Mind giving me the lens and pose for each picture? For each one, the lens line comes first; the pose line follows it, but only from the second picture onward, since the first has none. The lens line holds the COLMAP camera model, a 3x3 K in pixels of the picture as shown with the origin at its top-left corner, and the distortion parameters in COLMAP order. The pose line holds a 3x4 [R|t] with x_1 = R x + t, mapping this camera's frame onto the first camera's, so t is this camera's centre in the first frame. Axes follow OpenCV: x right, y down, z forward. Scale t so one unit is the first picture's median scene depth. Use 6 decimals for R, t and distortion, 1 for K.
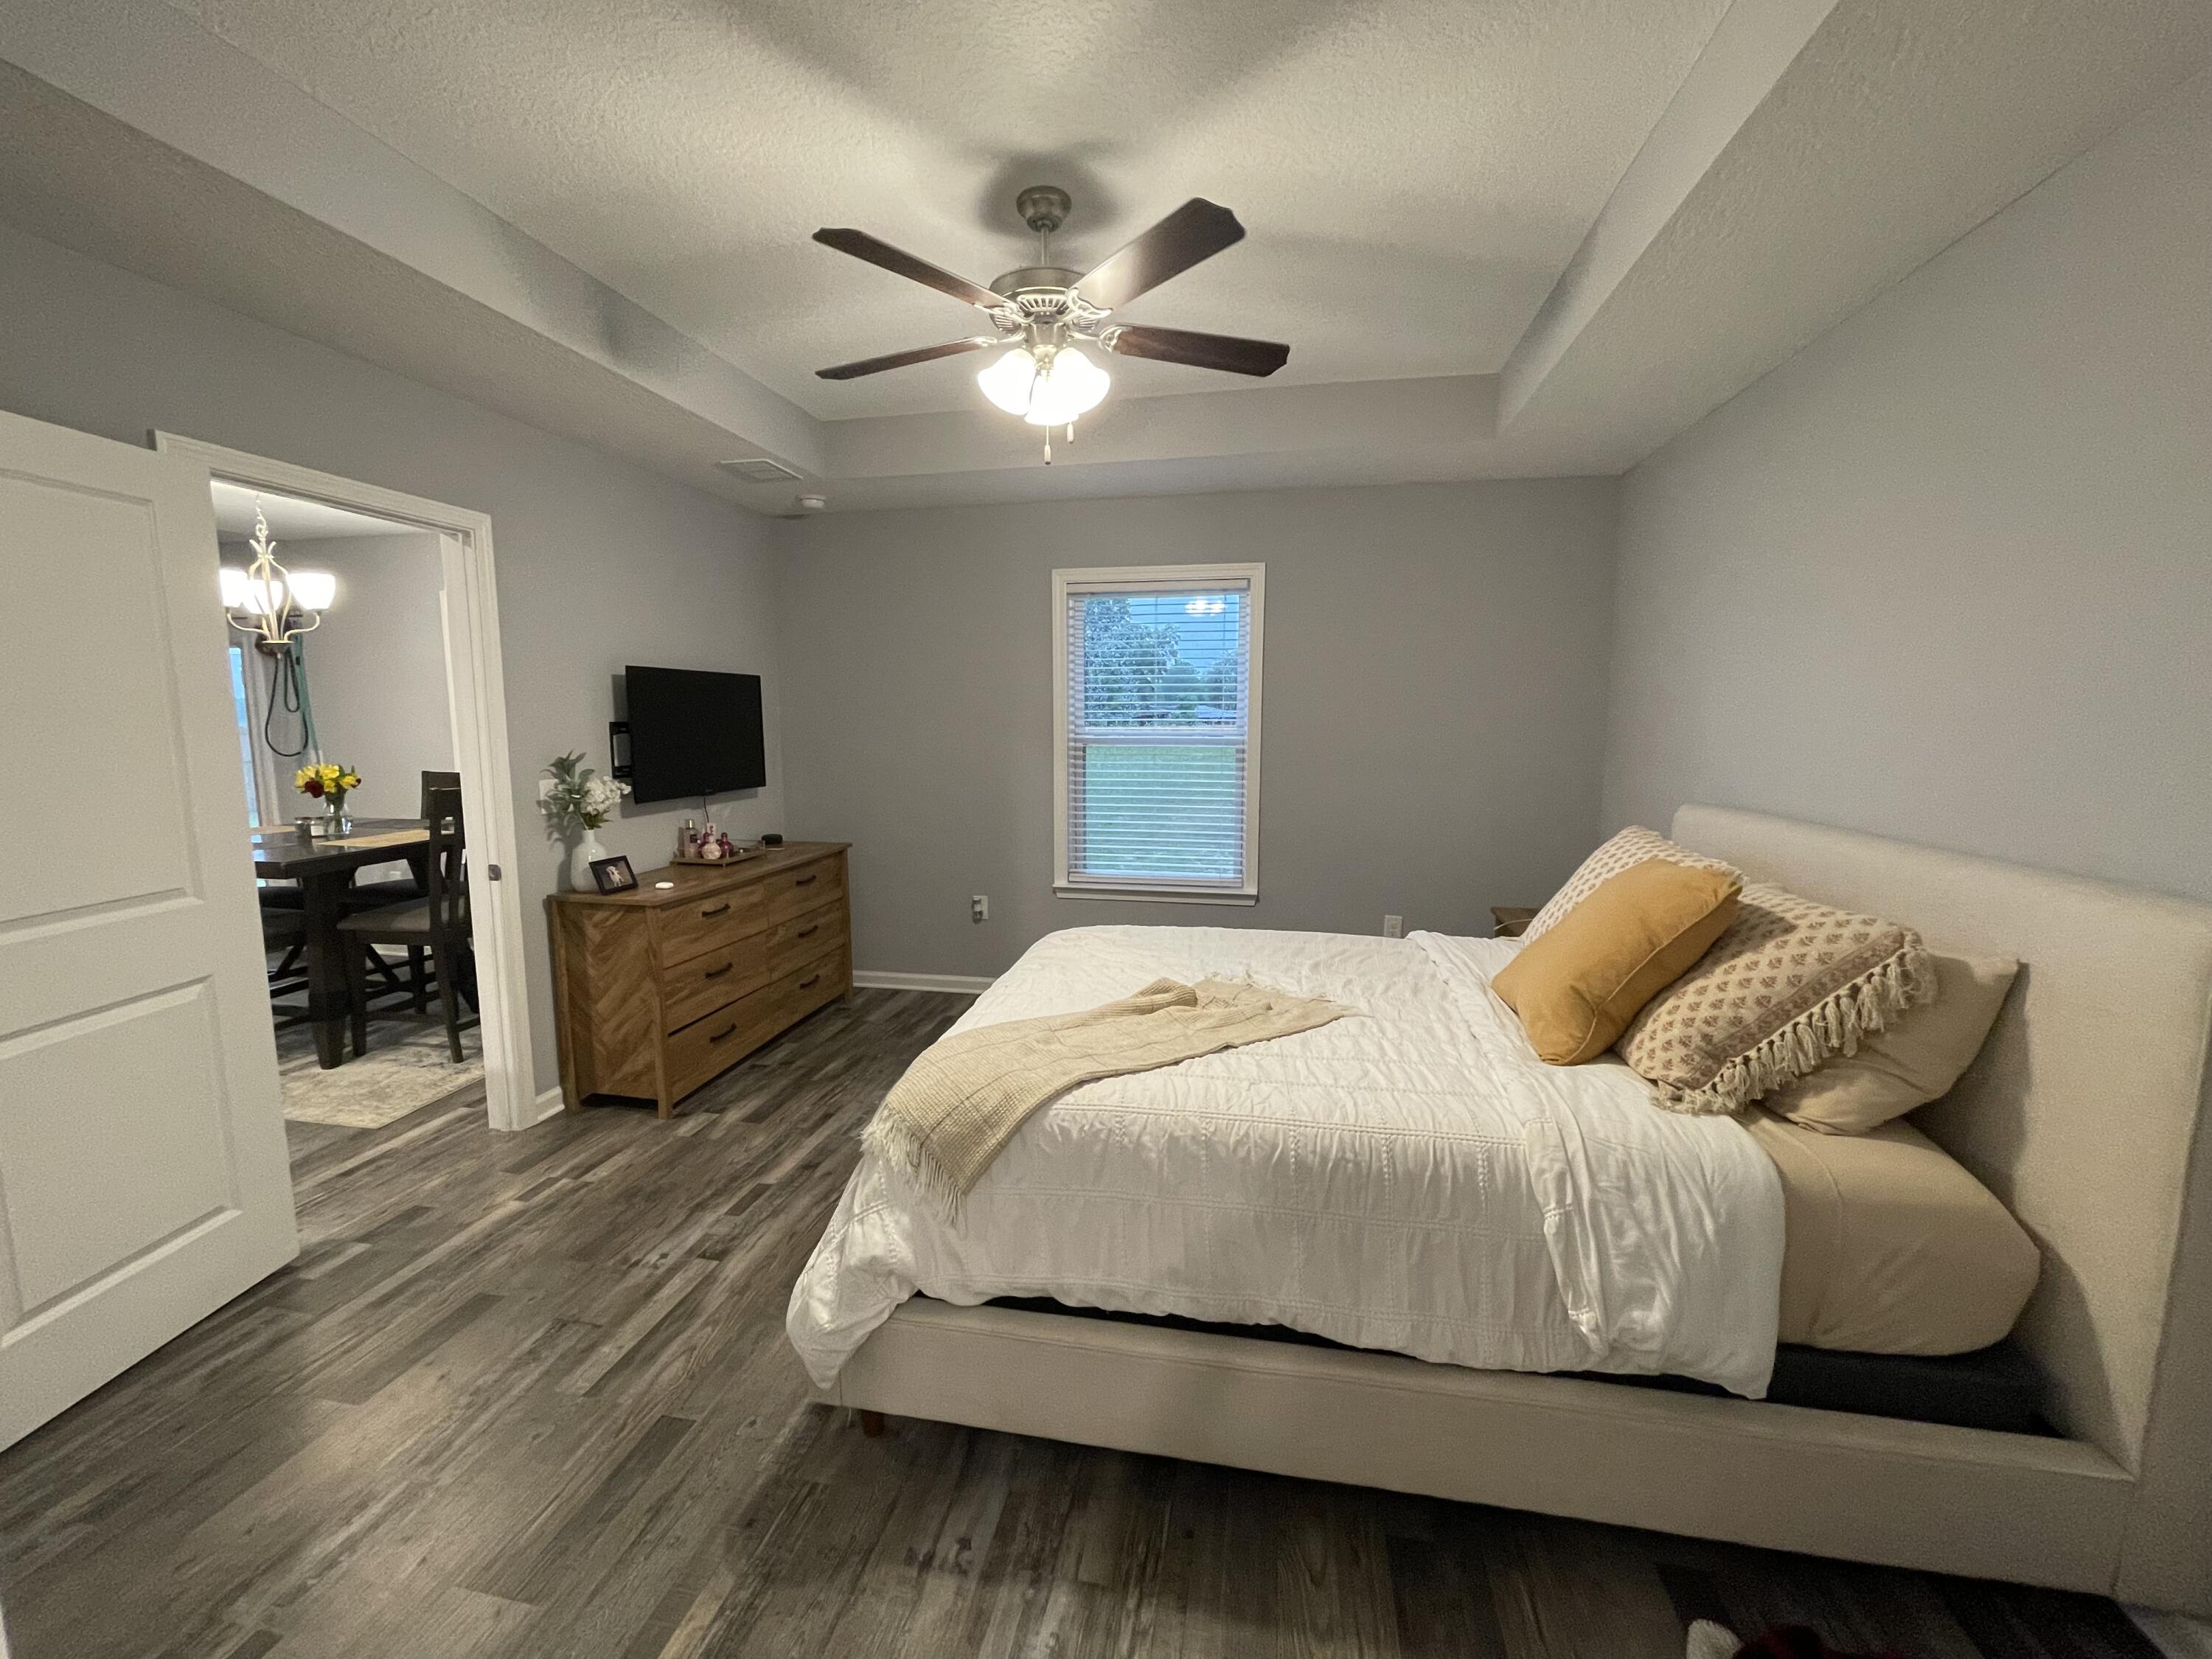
lens RADIAL K [[896.7, 0, 1092.5], [0, 896.7, 826.0], [0, 0, 1]] dist [-0.003029, 0.003509]
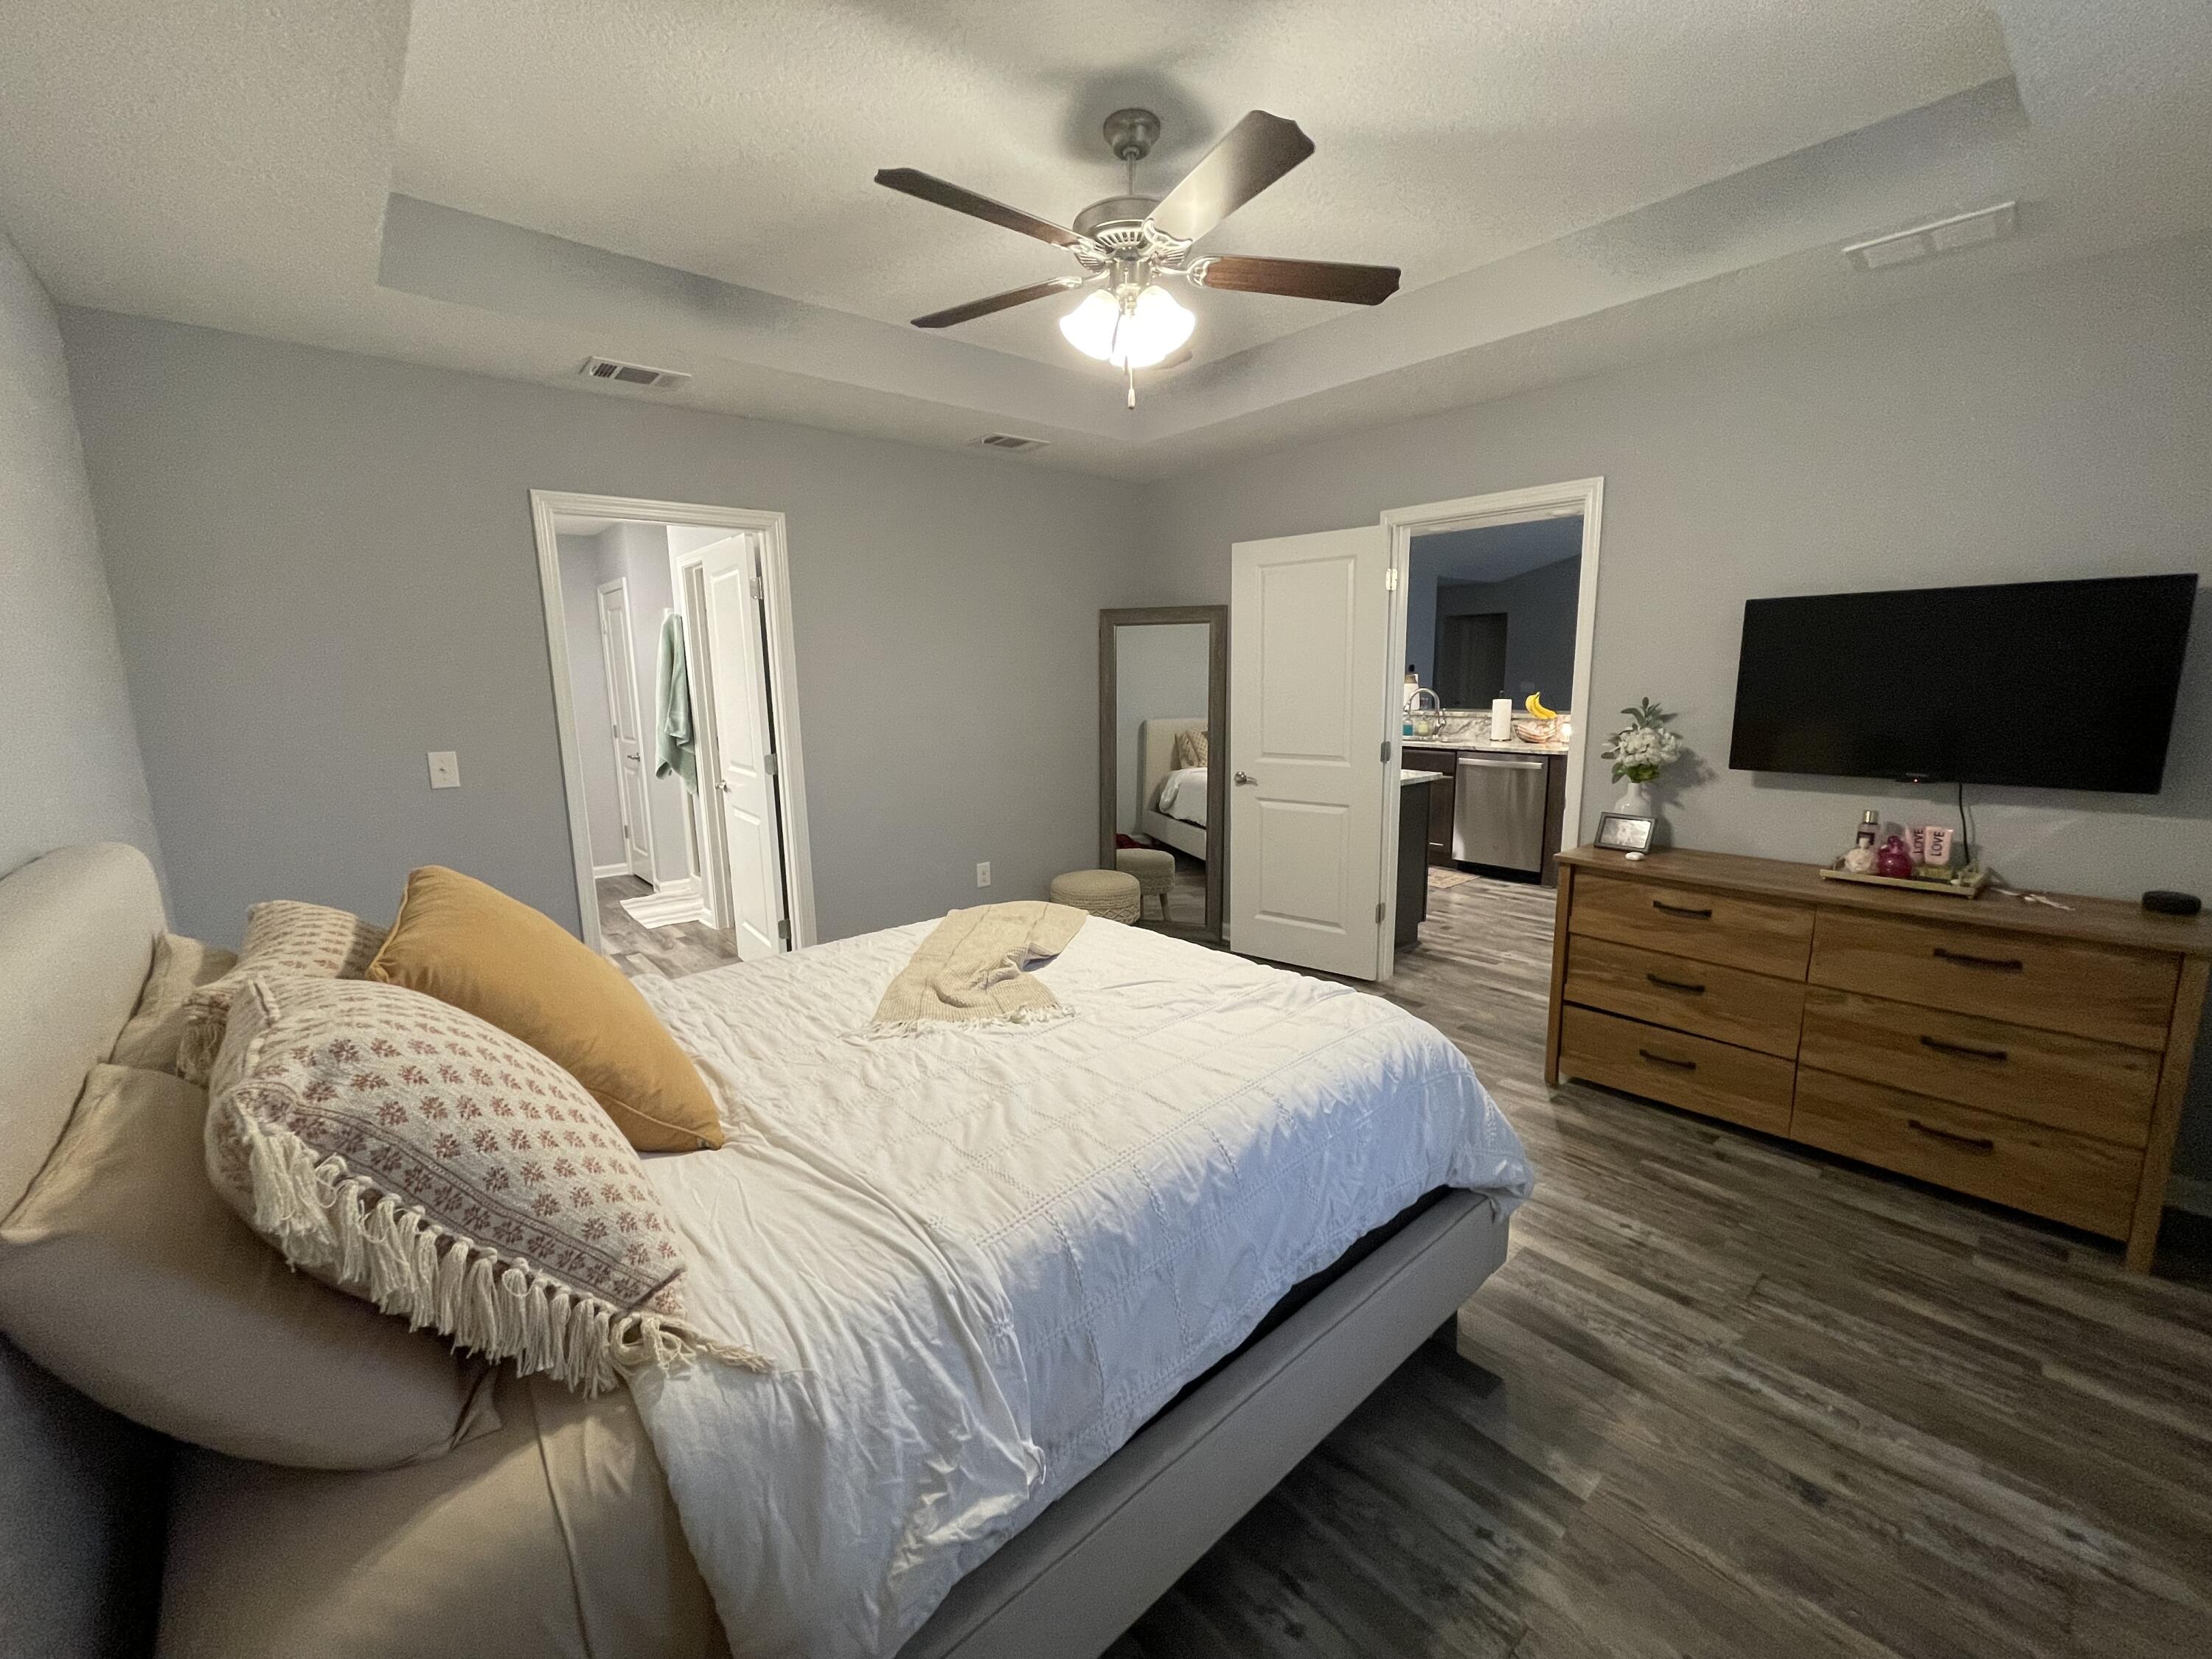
lens RADIAL K [[896.7, 0, 1109.9], [0, 896.7, 822.3], [0, 0, 1]] dist [-0.003029, 0.003509]
pose [[-0.615683, 0.137279, -0.775944, 0.475463], [-0.077616, 0.969355, 0.233082, -0.120352], [0.784162, 0.203730, -0.586160, 0.994997]]
